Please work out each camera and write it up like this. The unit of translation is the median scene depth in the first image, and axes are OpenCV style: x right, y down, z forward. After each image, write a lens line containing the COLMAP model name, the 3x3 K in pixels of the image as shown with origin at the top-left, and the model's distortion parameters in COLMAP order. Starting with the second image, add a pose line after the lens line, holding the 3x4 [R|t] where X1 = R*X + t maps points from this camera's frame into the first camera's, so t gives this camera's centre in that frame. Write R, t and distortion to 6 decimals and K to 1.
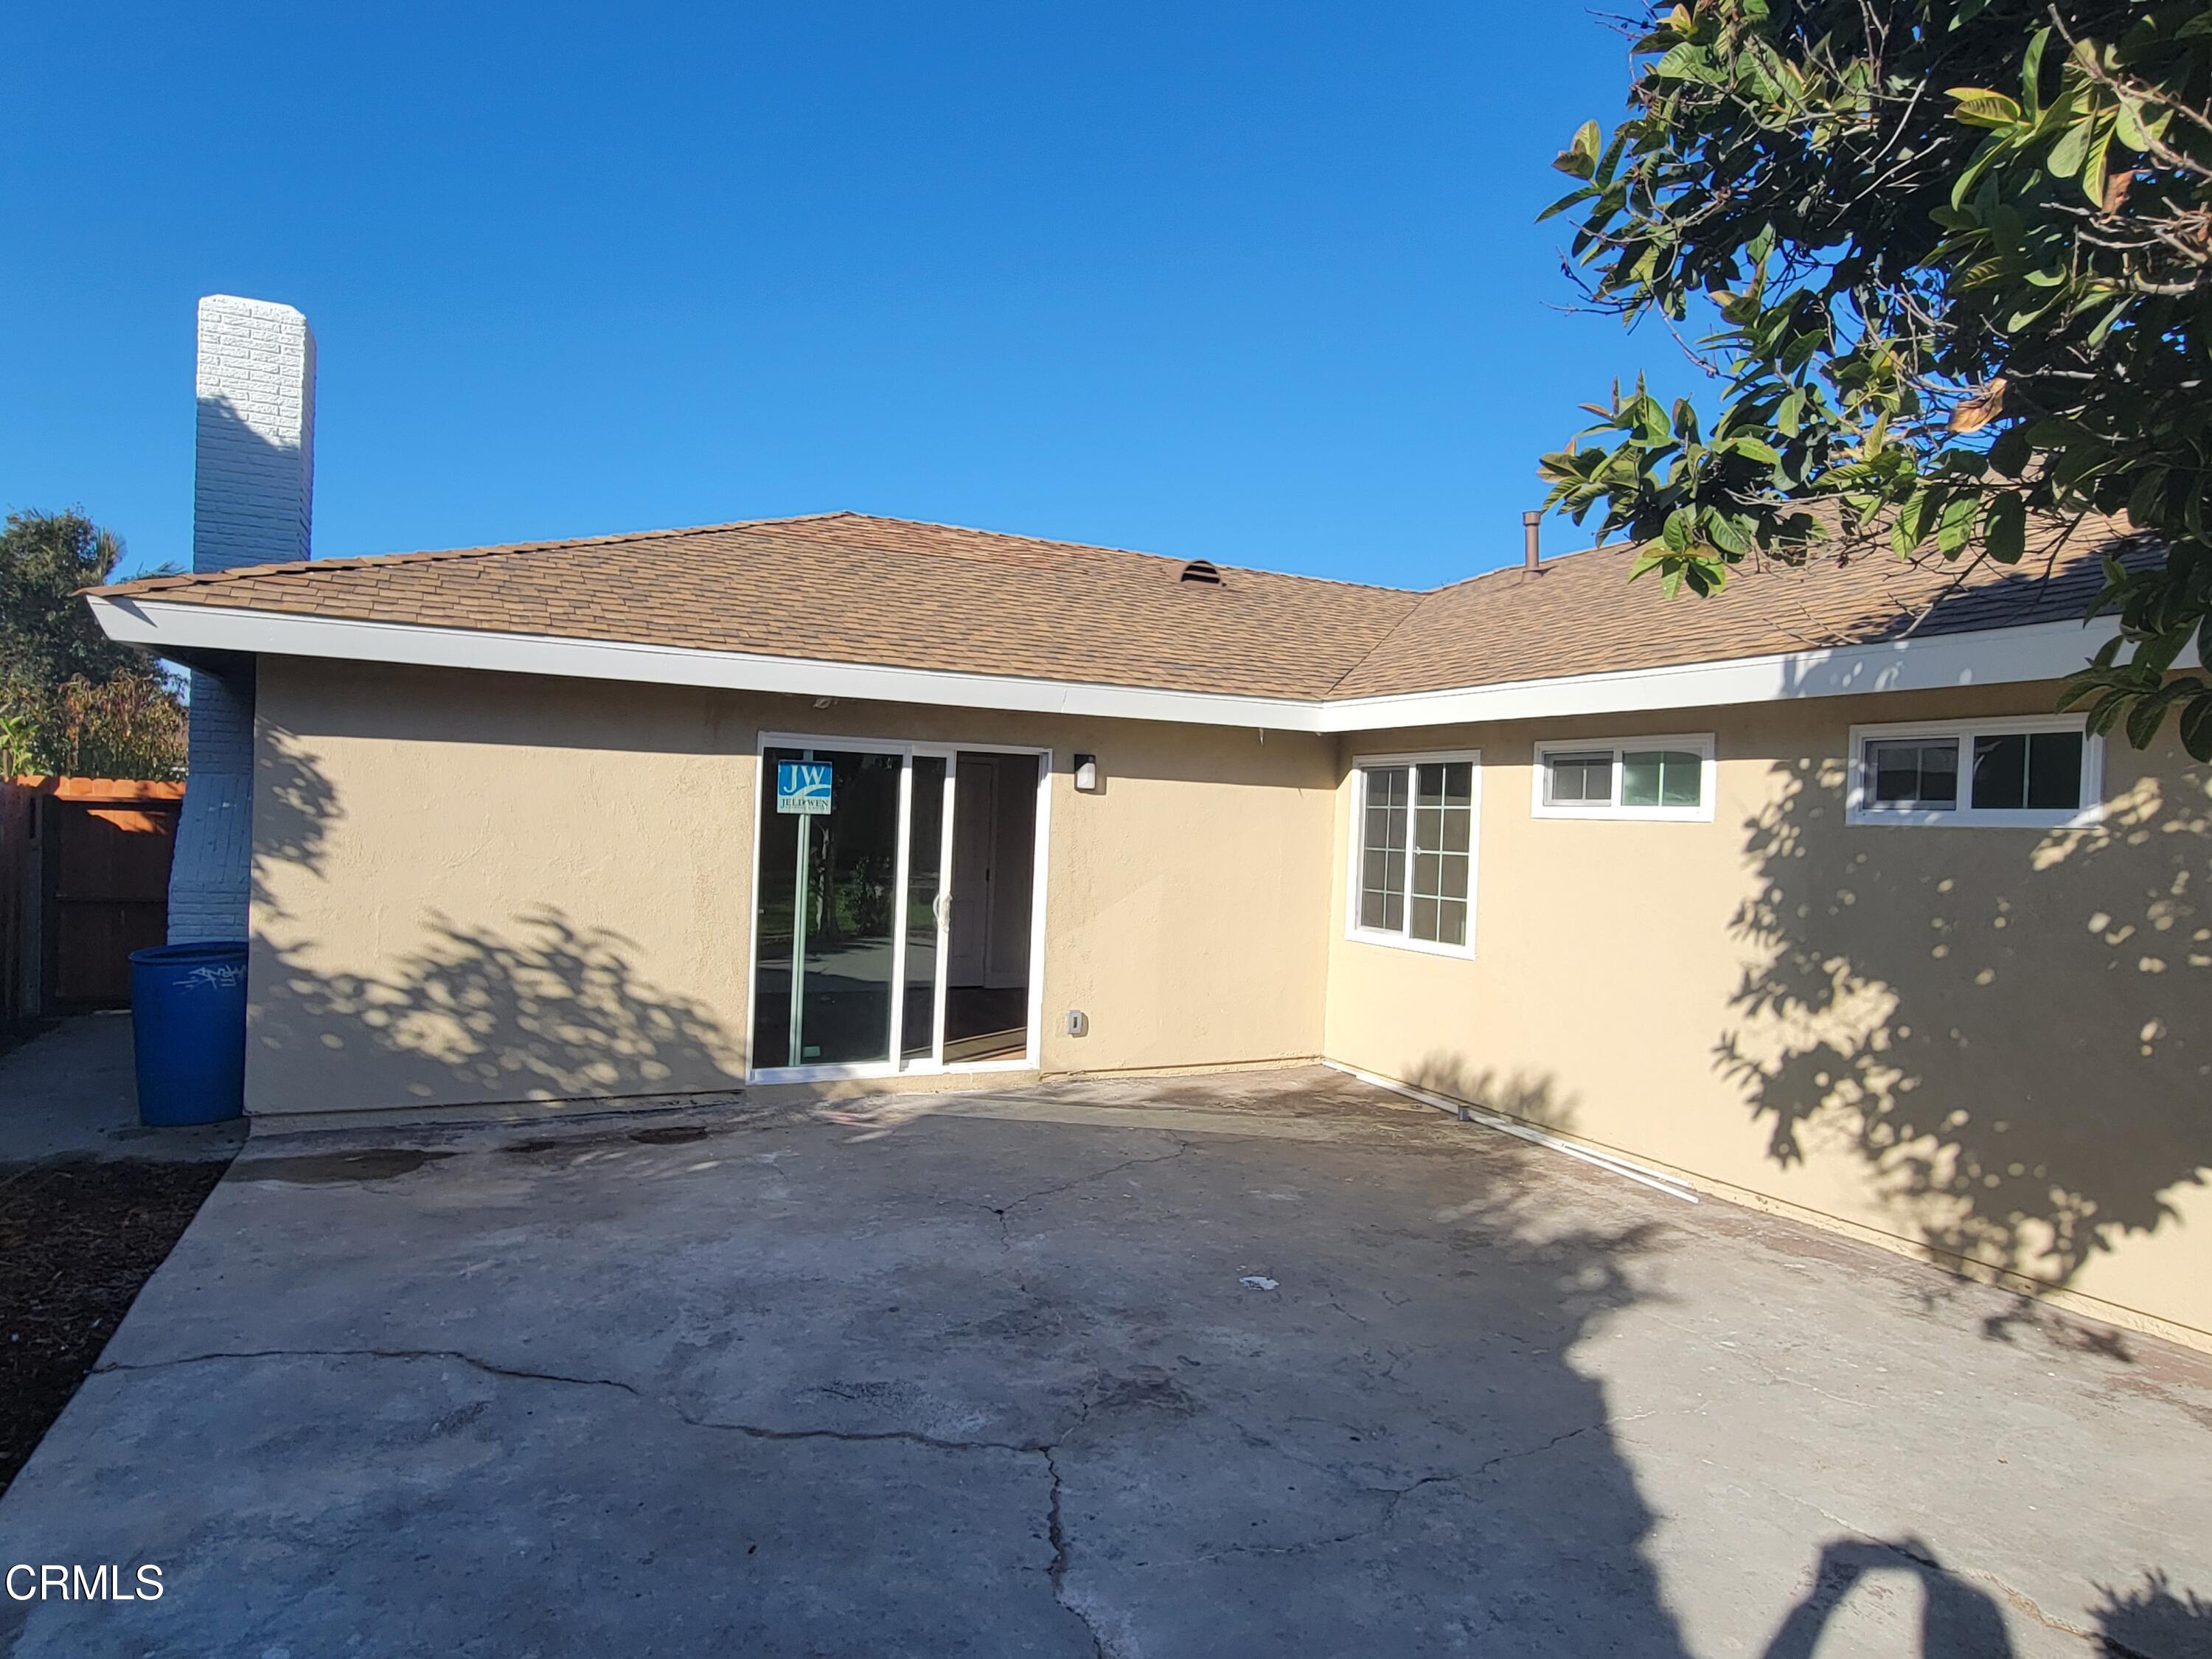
lens RADIAL K [[1295.0, 0, 1108.1], [0, 1295.0, 842.2], [0, 0, 1]] dist [0.001612, -0.002955]
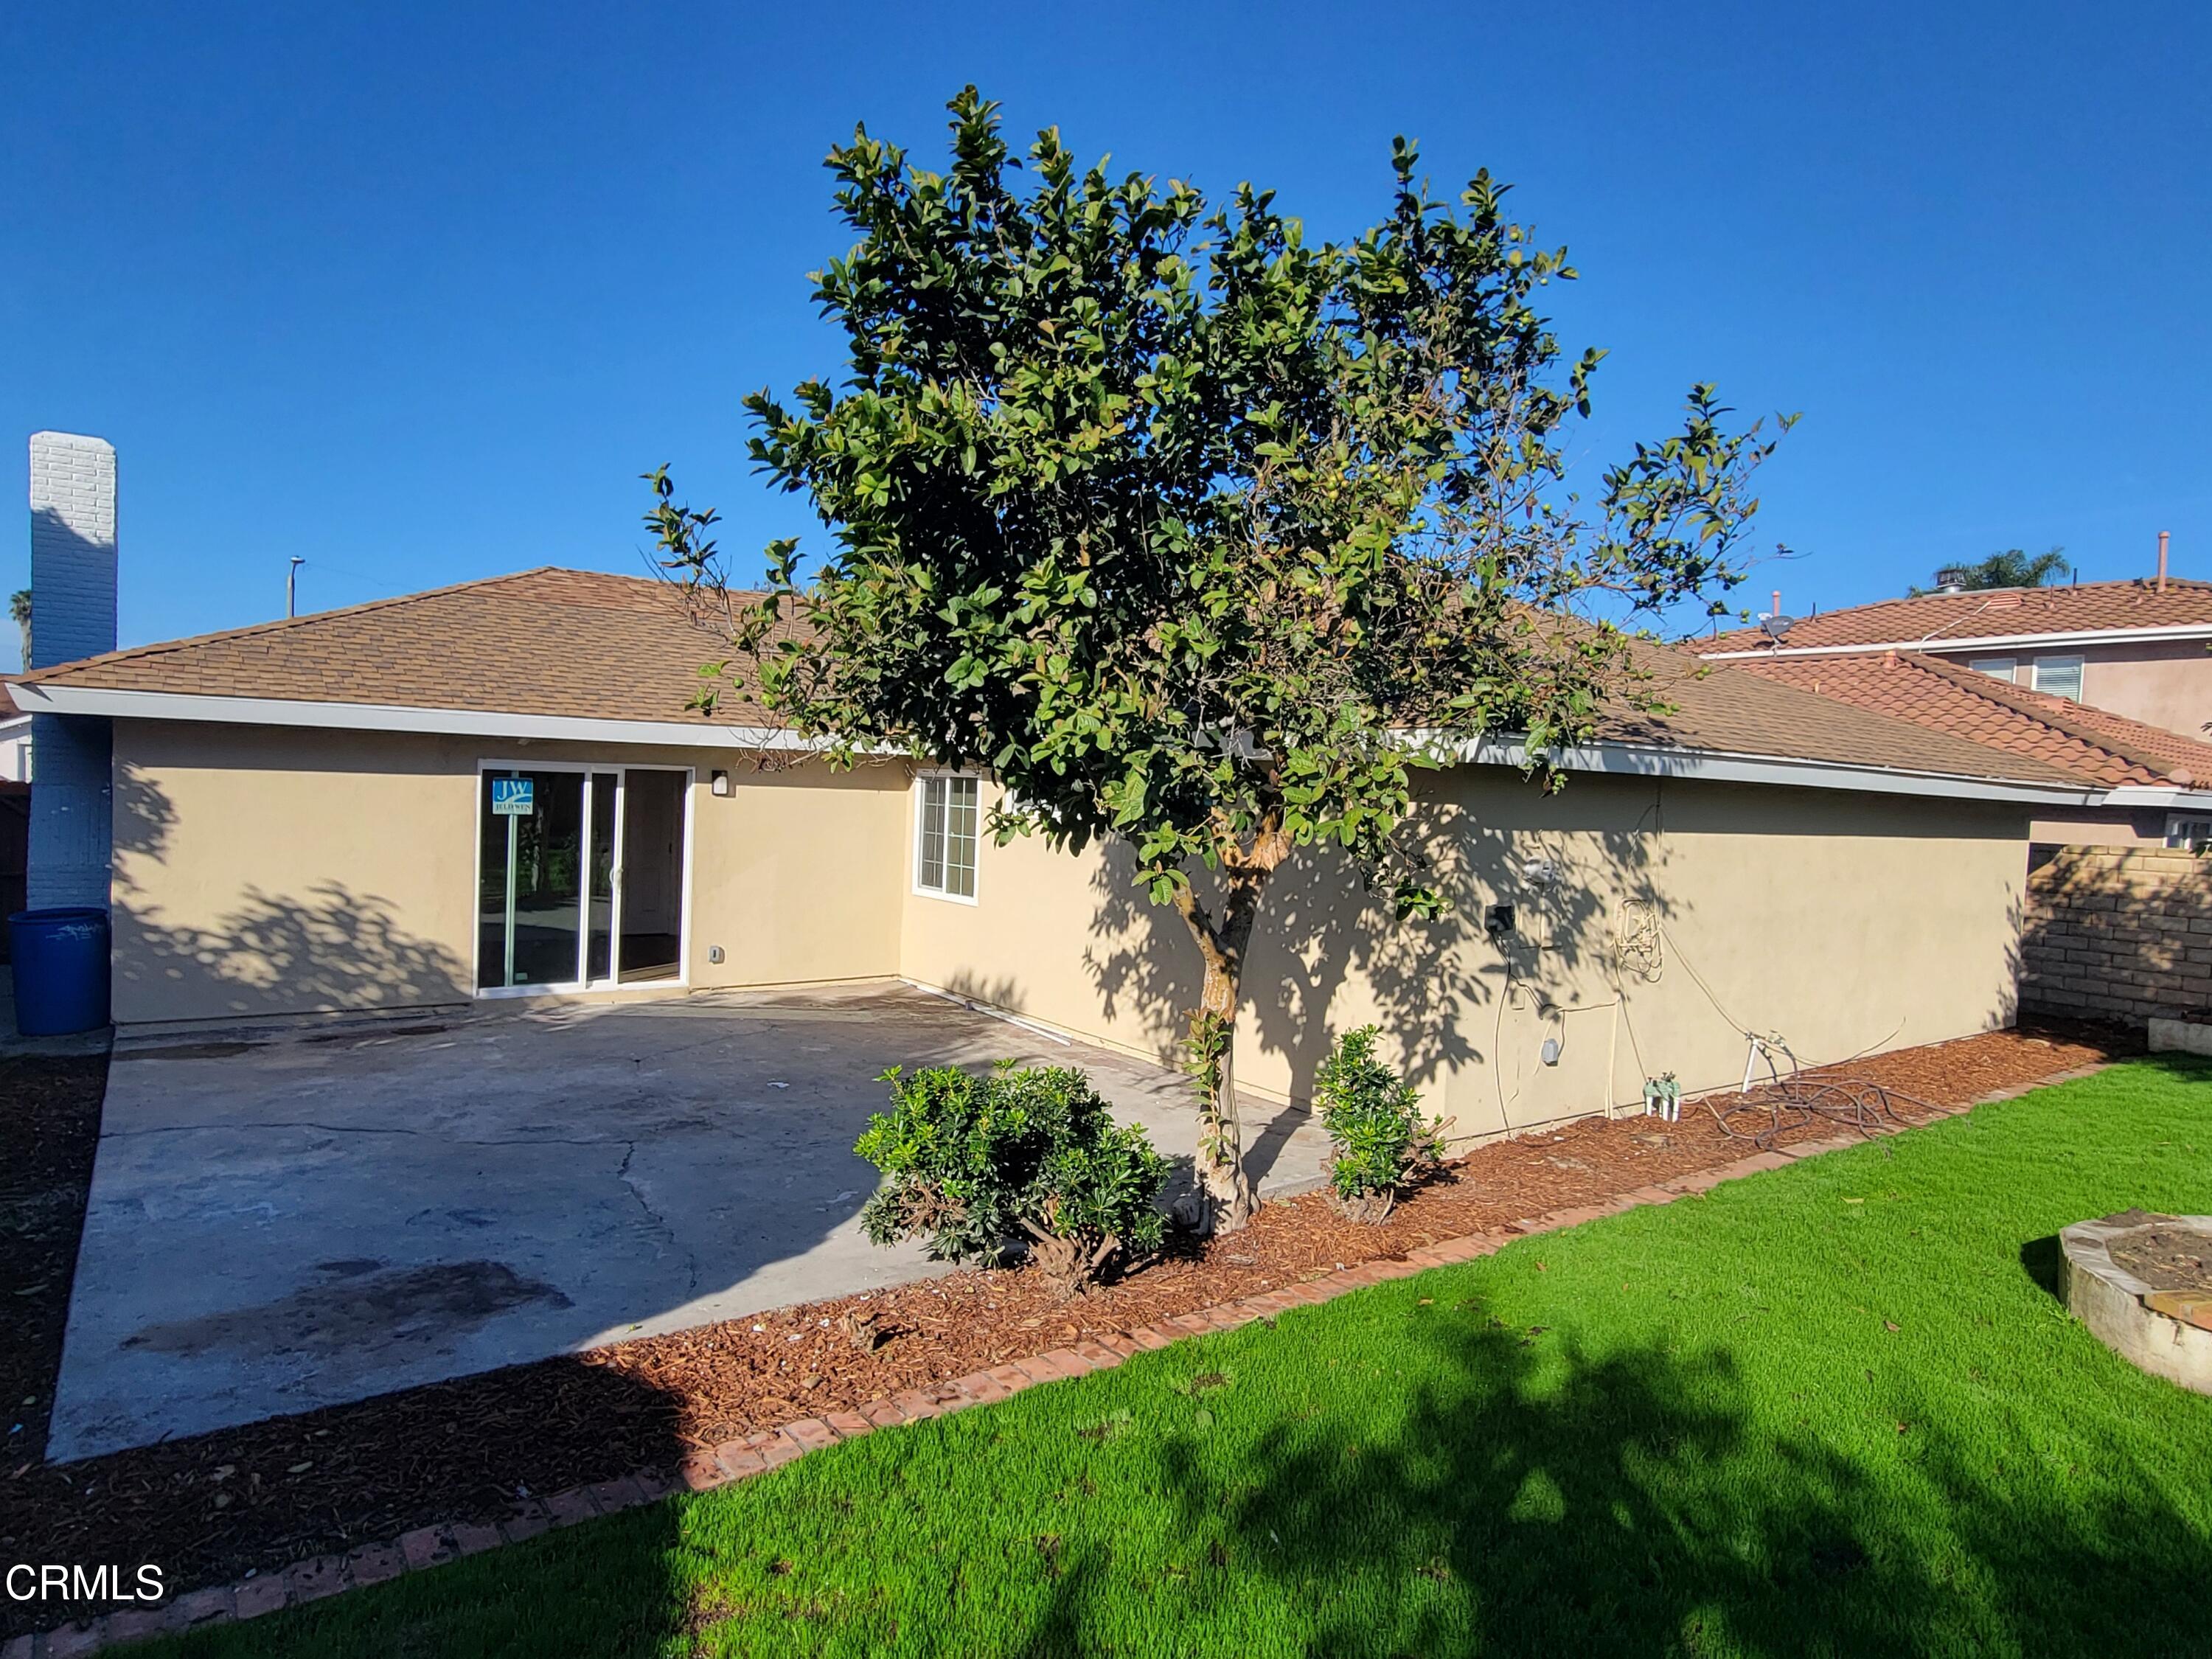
lens RADIAL K [[1295.0, 0, 1108.1], [0, 1295.0, 842.2], [0, 0, 1]] dist [0.001612, -0.002955]
pose [[0.982769, -0.006842, 0.184712, 0.179828], [0.000254, 0.999364, 0.035665, -0.049337], [-0.184839, -0.035003, 0.982145, -0.649324]]
